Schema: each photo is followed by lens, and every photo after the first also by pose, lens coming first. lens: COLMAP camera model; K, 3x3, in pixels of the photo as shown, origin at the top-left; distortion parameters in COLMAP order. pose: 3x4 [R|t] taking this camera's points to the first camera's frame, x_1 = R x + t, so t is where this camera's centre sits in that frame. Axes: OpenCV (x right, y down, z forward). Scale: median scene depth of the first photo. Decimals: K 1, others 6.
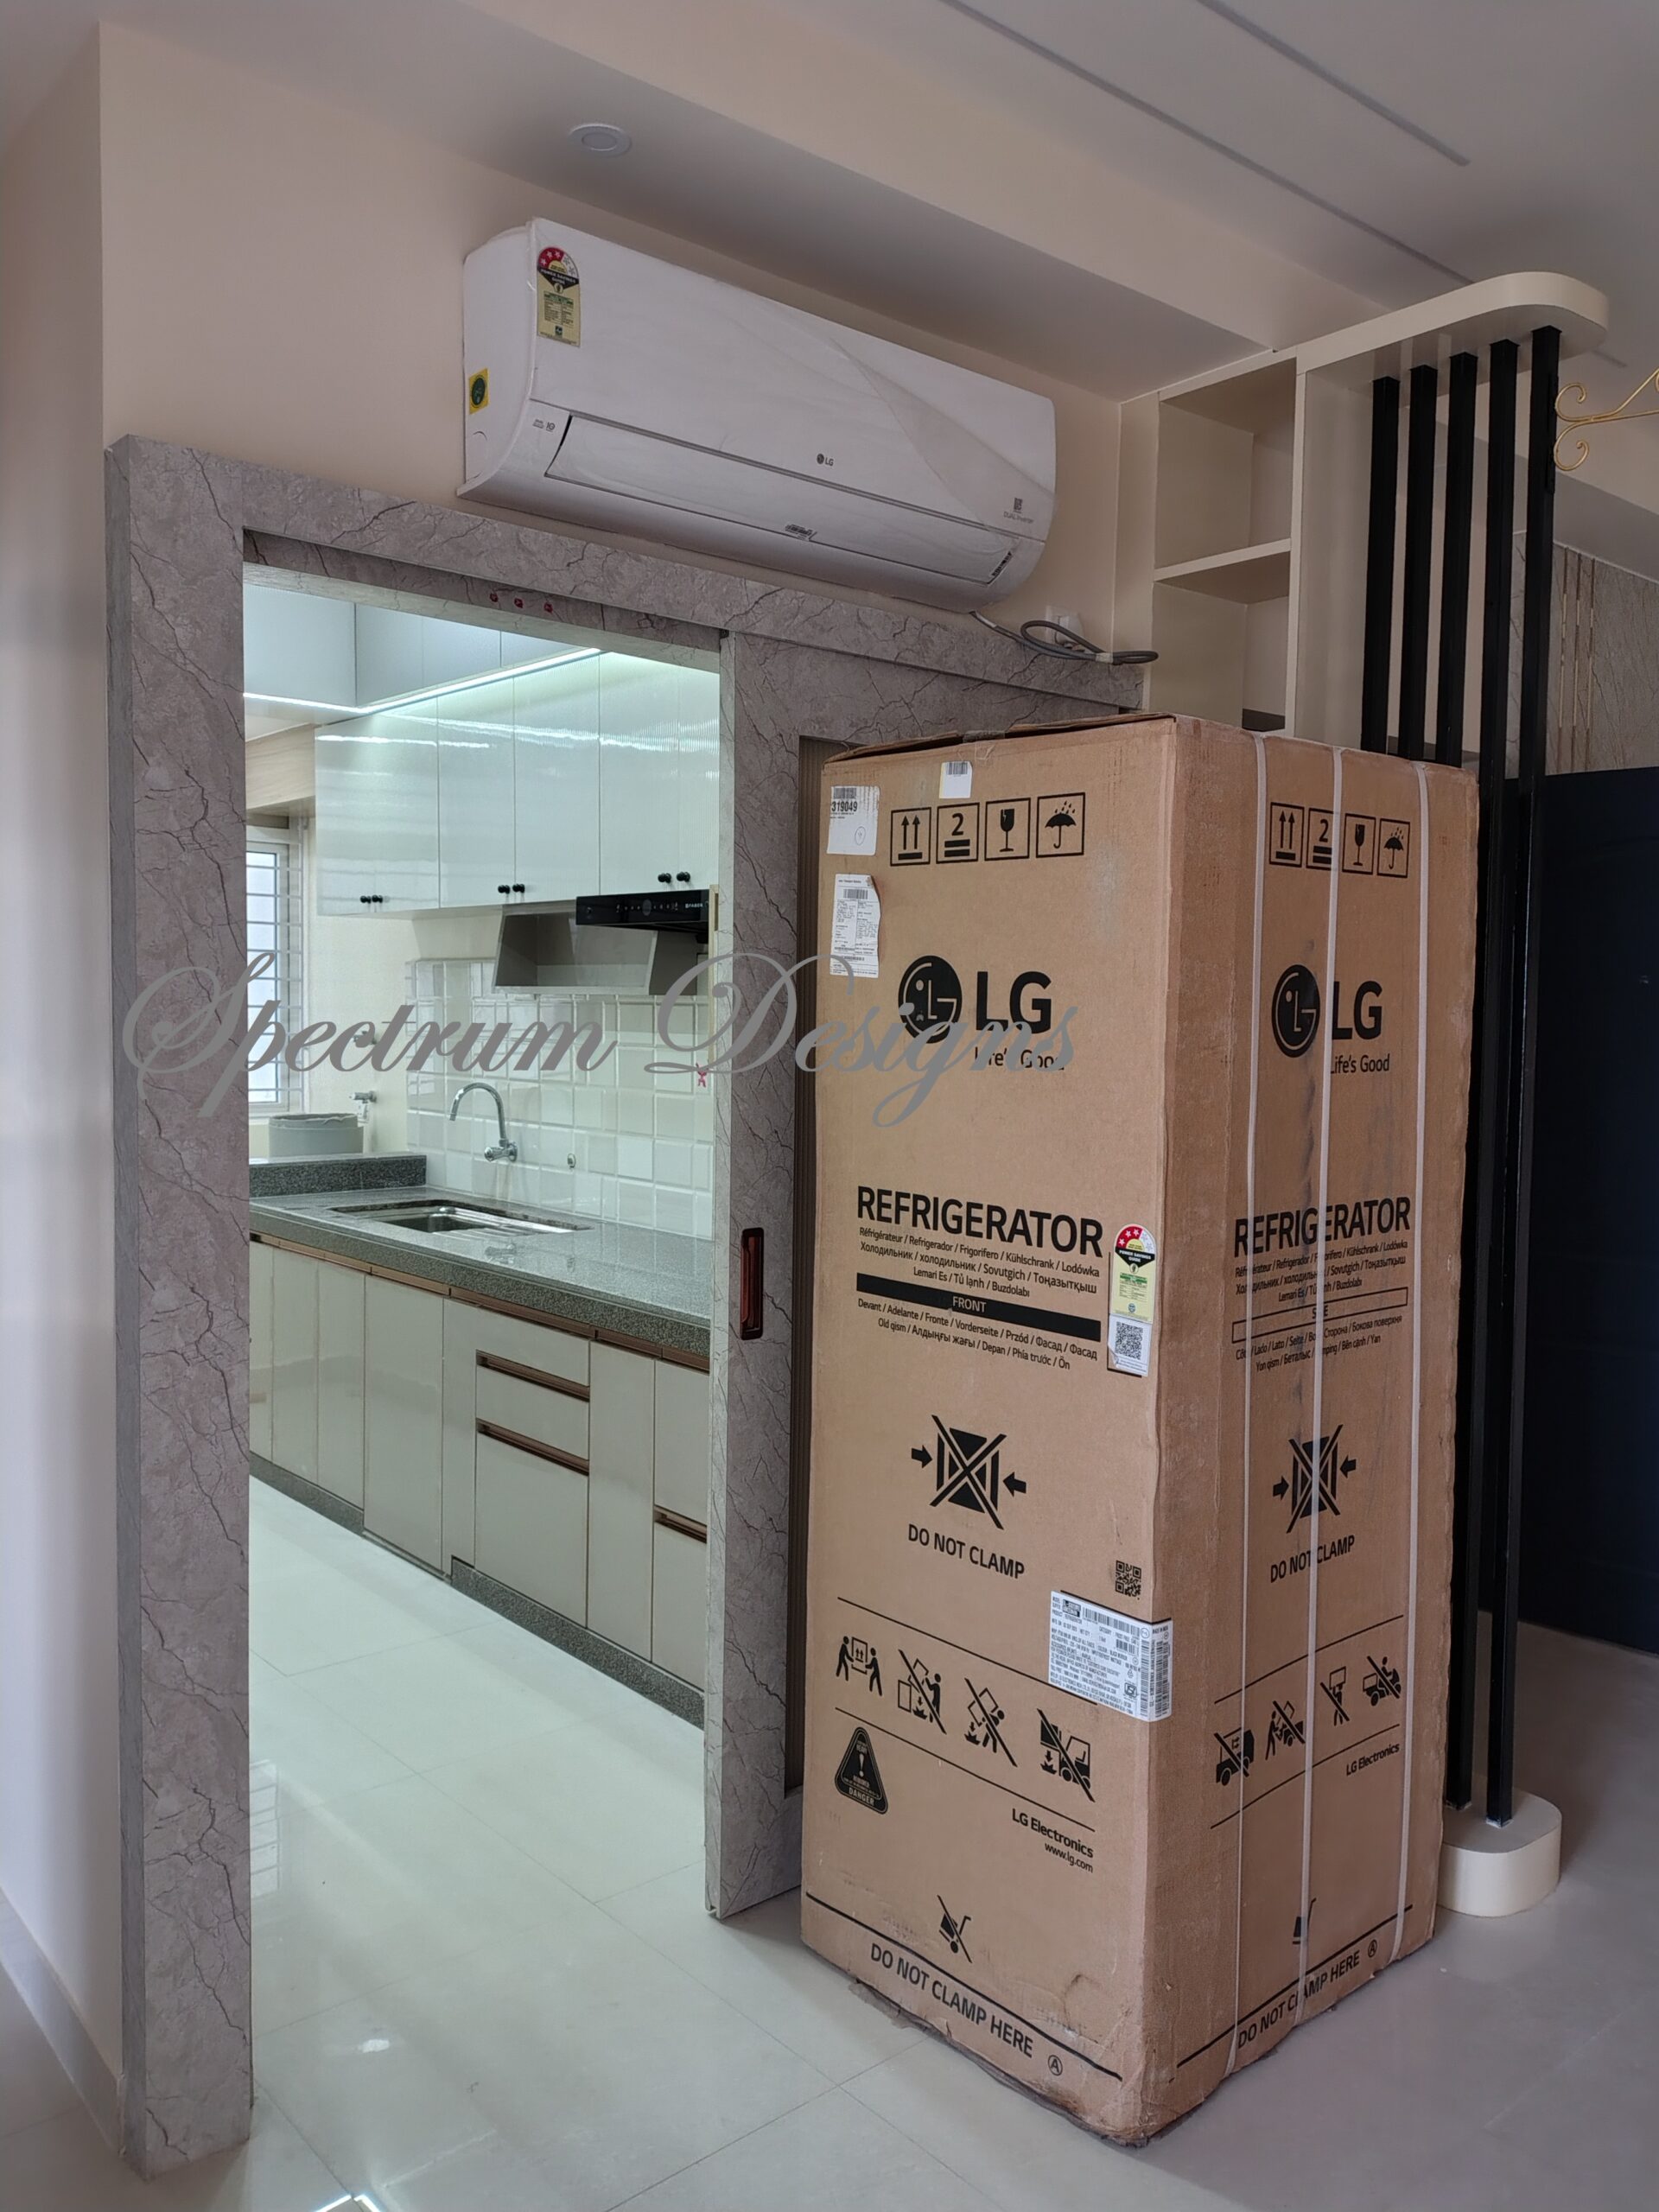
lens RADIAL K [[1686.0, 0, 811.1], [0, 1686.0, 1091.9], [0, 0, 1]] dist [0.053825, -0.064573]
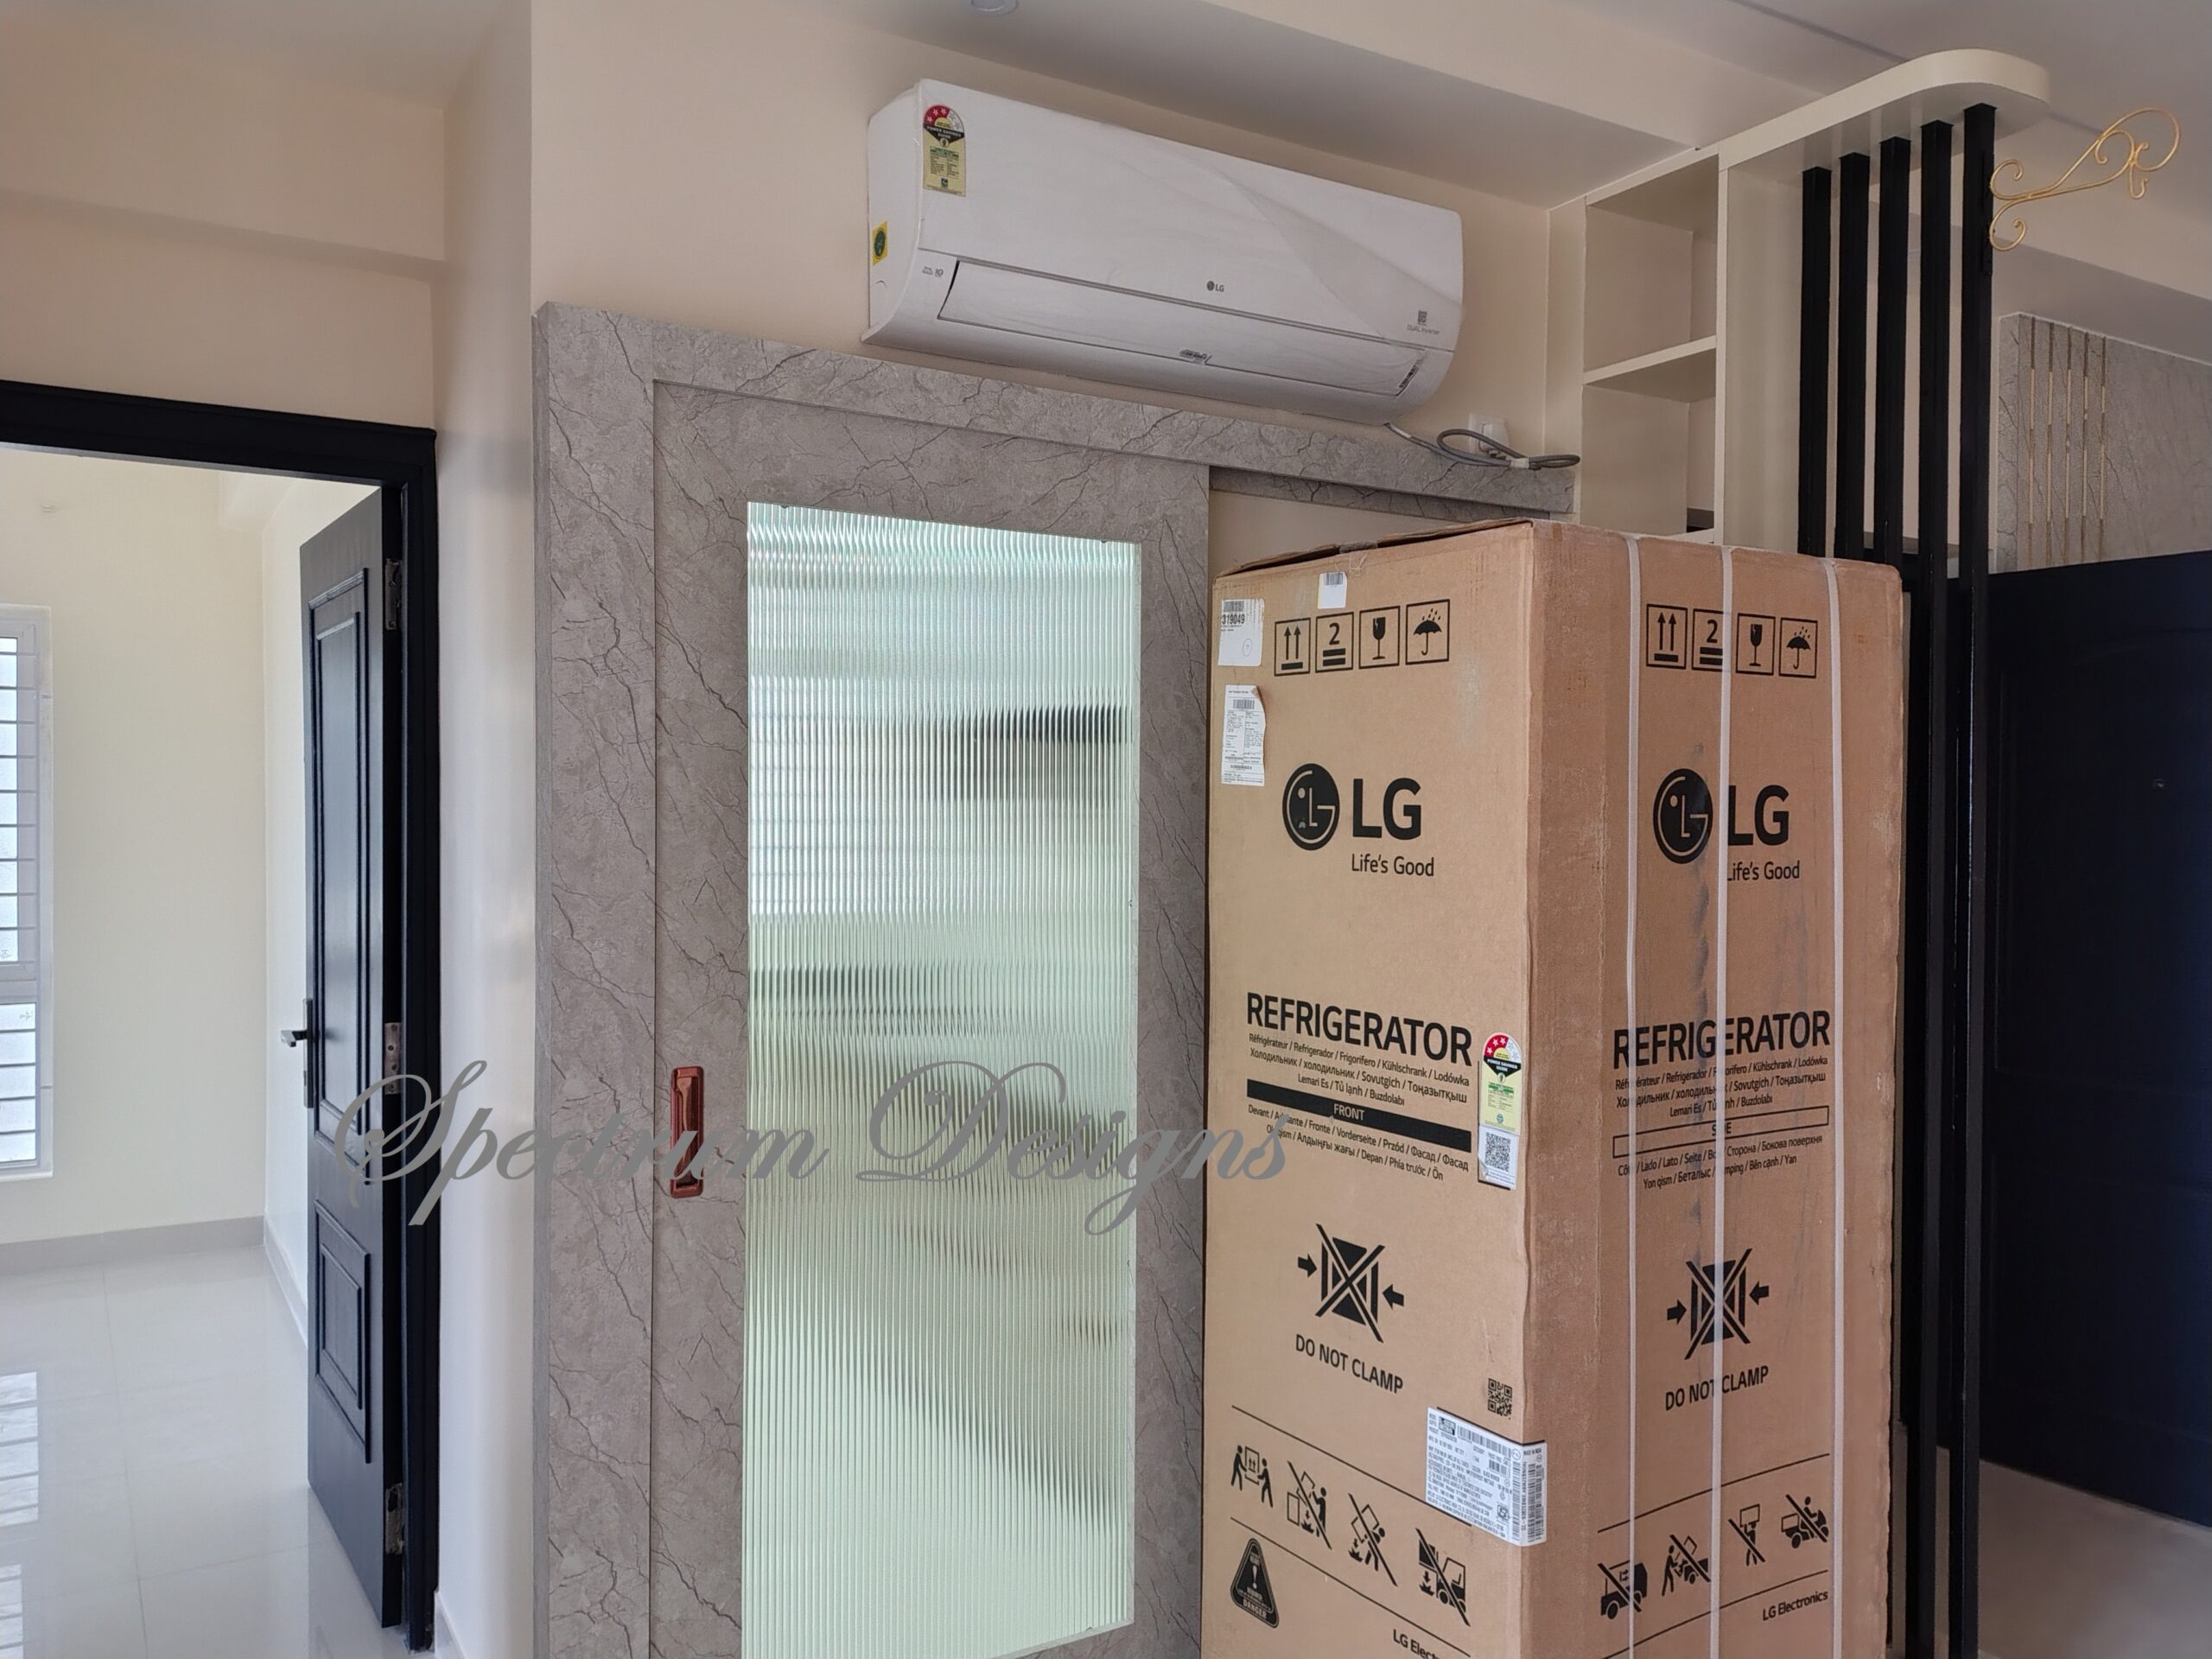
lens RADIAL K [[1686.0, 0, 1086.0], [0, 1686.0, 841.0], [0, 0, 1]] dist [0.053825, -0.064573]
pose [[0.986506, -0.004012, -0.163676, 0.104347], [-0.002483, 0.999218, -0.039459, 0.005597], [0.163706, 0.039333, 0.985725, -0.015948]]
